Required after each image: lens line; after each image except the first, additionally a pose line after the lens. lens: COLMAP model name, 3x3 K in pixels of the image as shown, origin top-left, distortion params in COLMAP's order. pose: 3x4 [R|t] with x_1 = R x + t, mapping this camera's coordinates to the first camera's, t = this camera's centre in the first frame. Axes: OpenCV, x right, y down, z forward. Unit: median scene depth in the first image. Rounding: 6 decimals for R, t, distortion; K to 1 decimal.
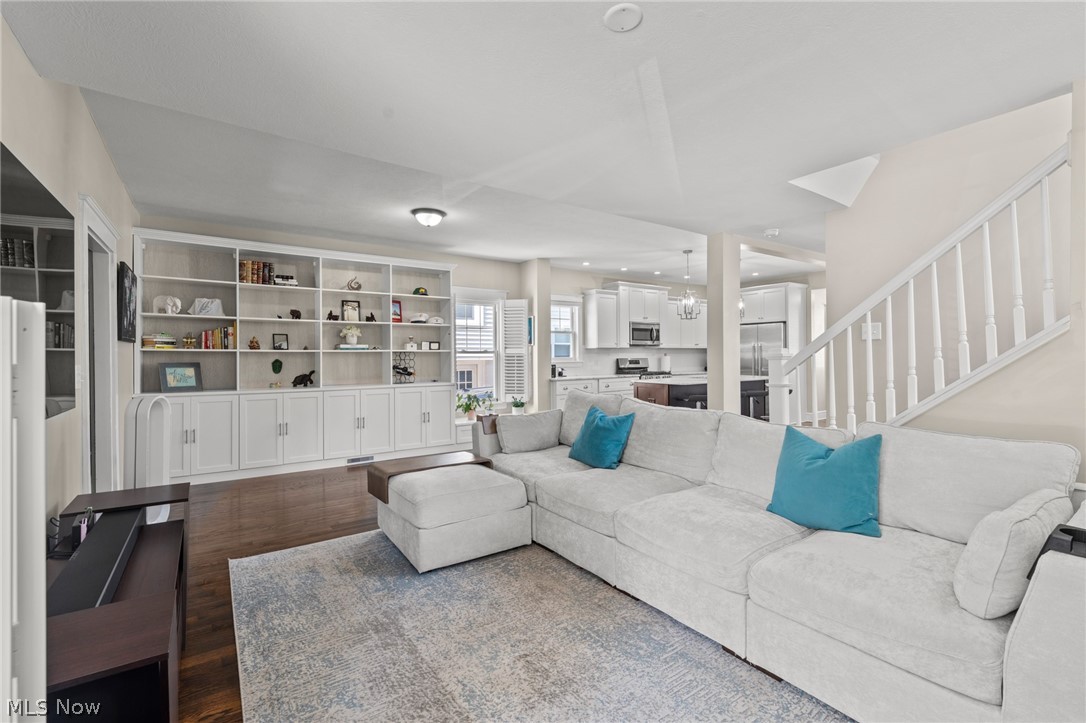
lens RADIAL K [[473.2, 0, 543.0], [0, 473.2, 361.5], [0, 0, 1]] dist [0.000386, 0.000068]
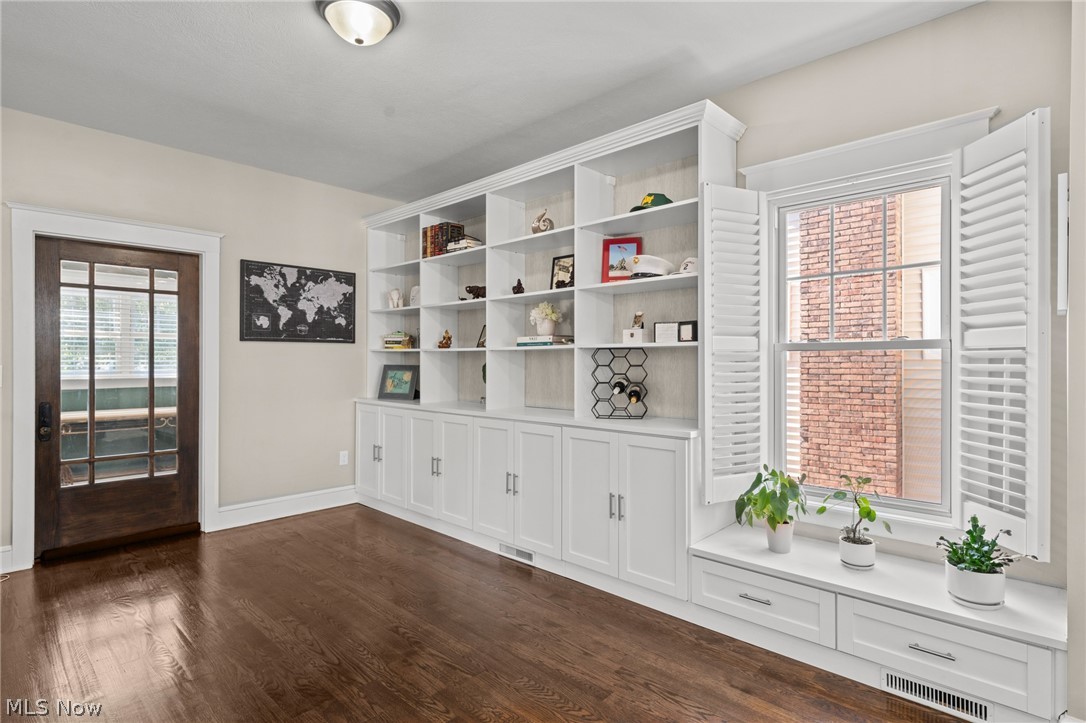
lens RADIAL K [[555.6, 0, 545.6], [0, 555.6, 363.1], [0, 0, 1]] dist [-0.001795, -0.000309]
pose [[0.204394, 0.008679, -0.978850, 0.216890], [-0.013670, 0.999888, 0.006011, -0.008726], [0.978793, 0.012152, 0.204490, 0.857838]]
